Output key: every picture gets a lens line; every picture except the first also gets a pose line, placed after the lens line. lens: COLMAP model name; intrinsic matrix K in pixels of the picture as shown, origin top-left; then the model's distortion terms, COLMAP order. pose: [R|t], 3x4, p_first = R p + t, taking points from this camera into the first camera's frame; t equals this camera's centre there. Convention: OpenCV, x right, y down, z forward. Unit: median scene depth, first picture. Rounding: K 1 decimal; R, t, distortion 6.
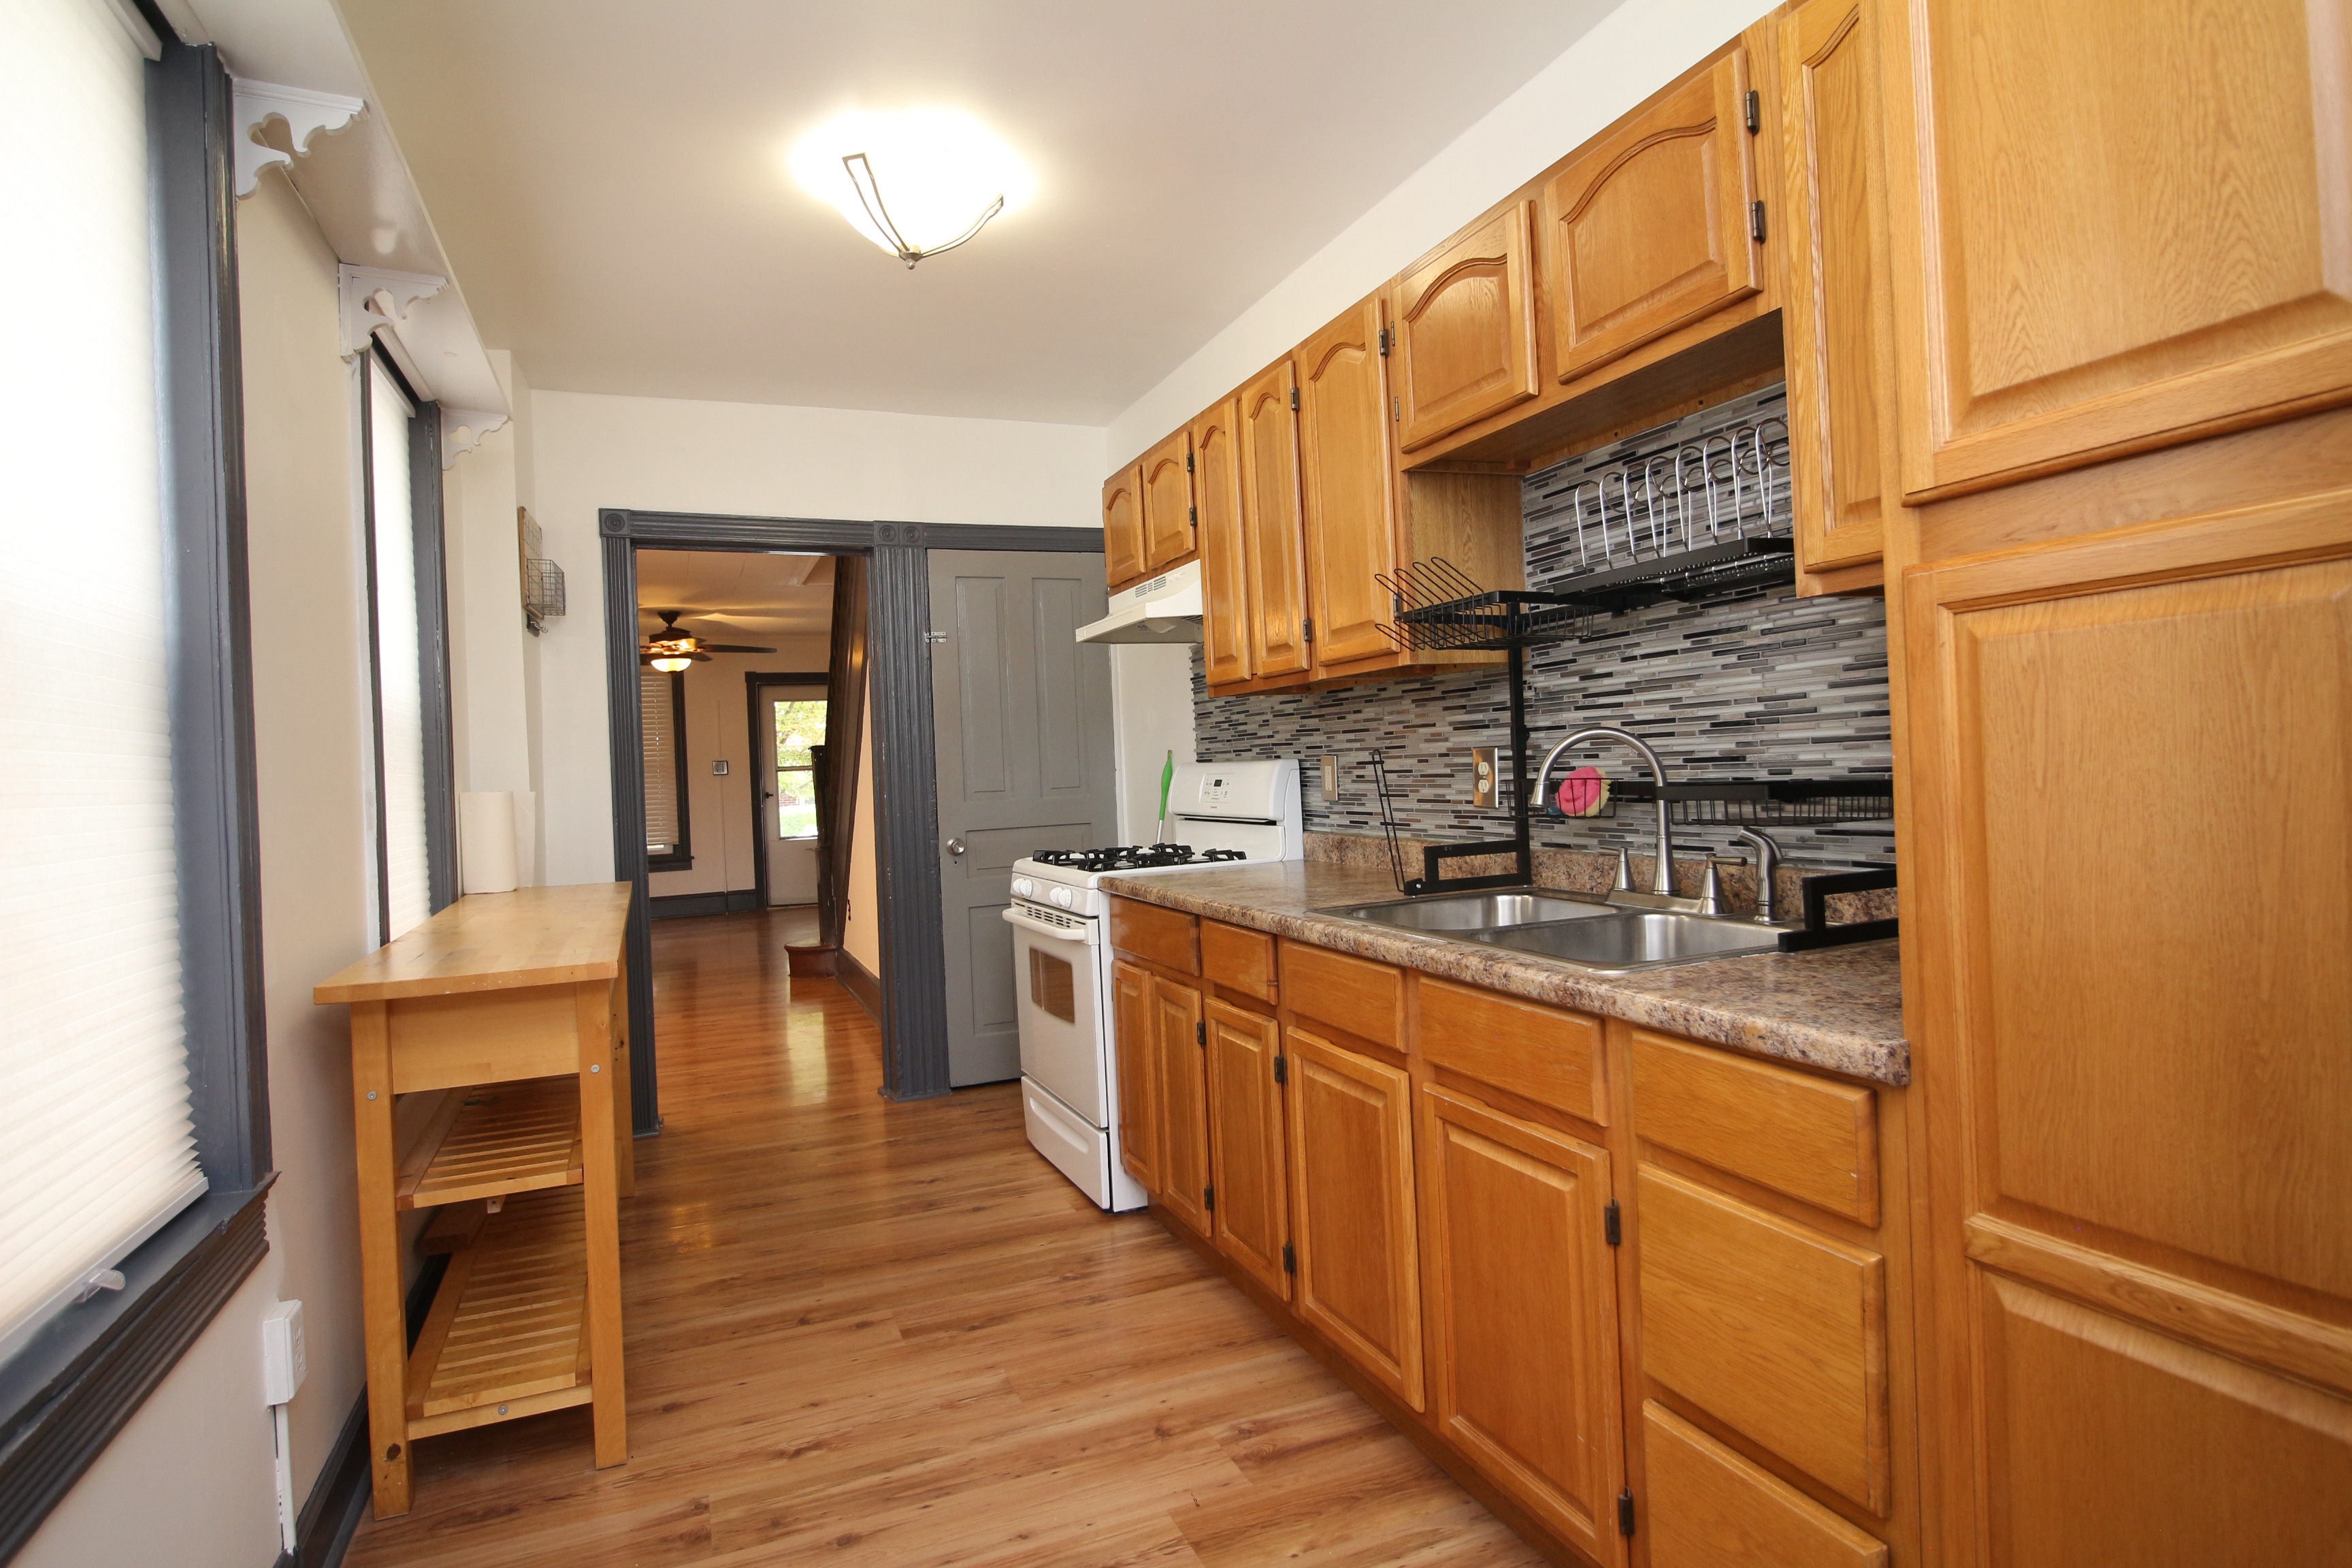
lens RADIAL K [[1260.8, 0, 1187.6], [0, 1260.8, 768.5], [0, 0, 1]] dist [0.005014, -0.010959]
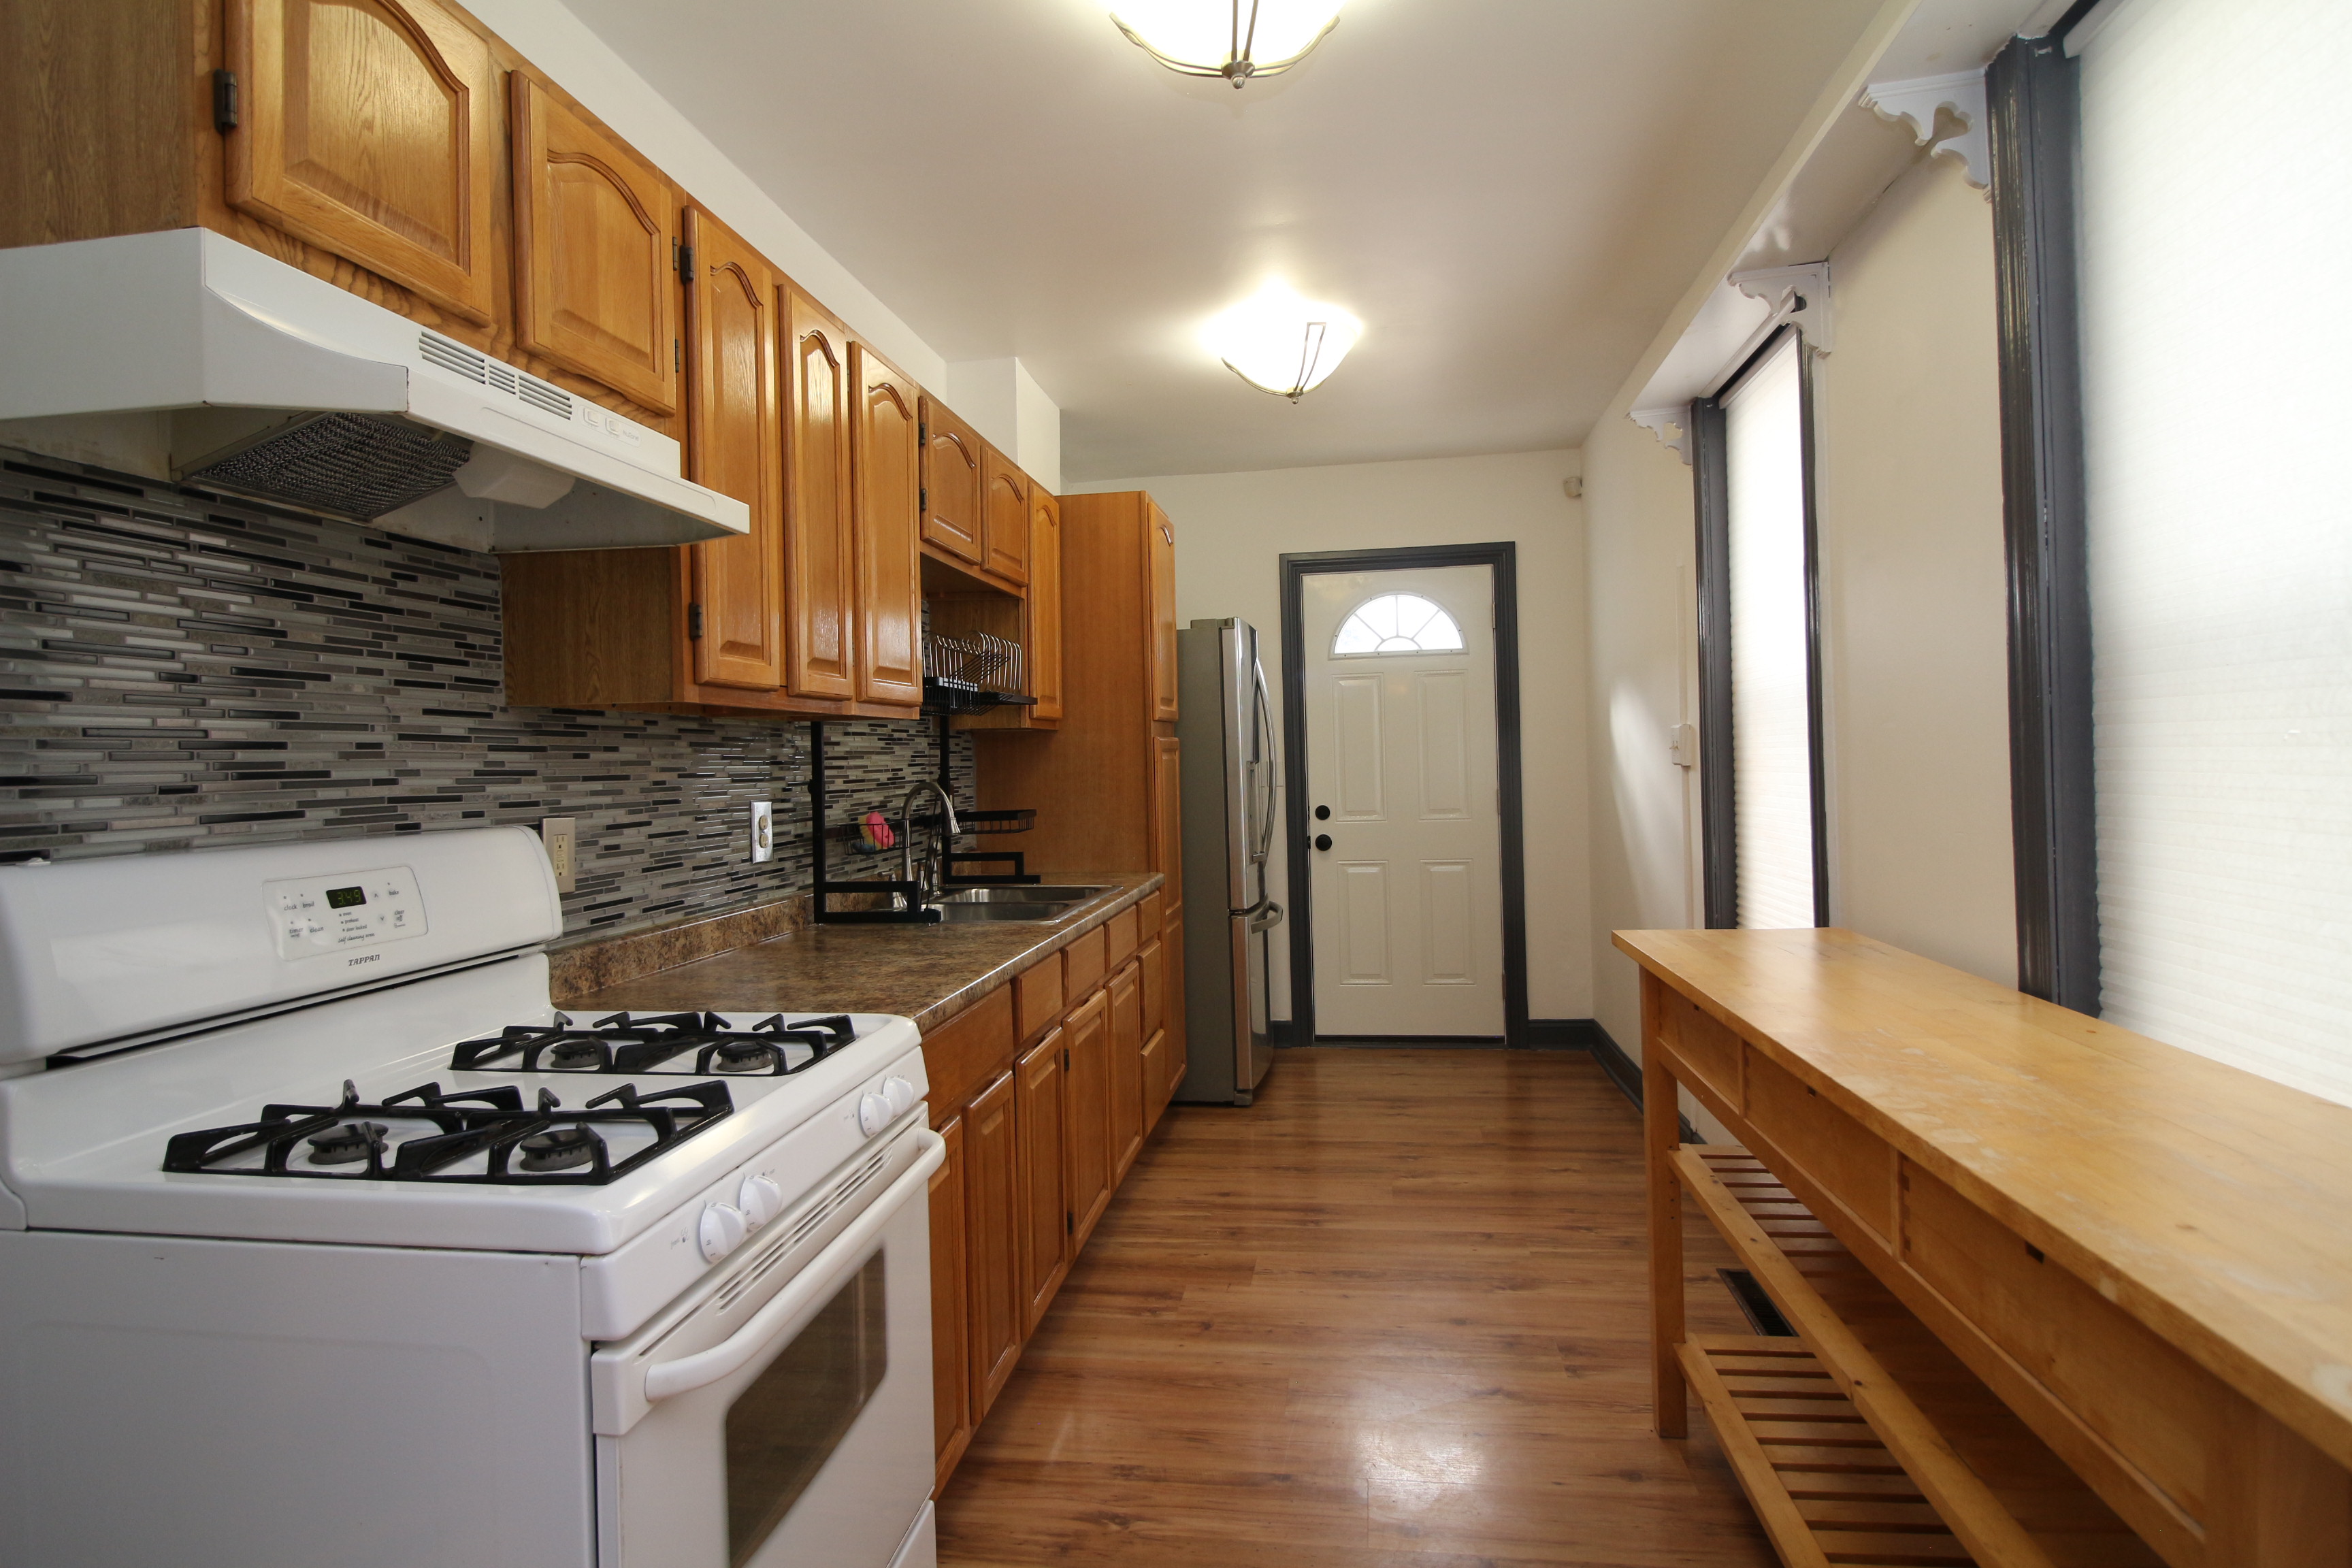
lens RADIAL K [[1260.8, 0, 1179.6], [0, 1260.8, 779.5], [0, 0, 1]] dist [0.005014, -0.010959]
pose [[-0.855529, 0.058210, 0.514472, -0.513707], [0.065691, 0.997833, -0.003660, -0.008047], [-0.513571, 0.030665, -0.857499, 1.581650]]
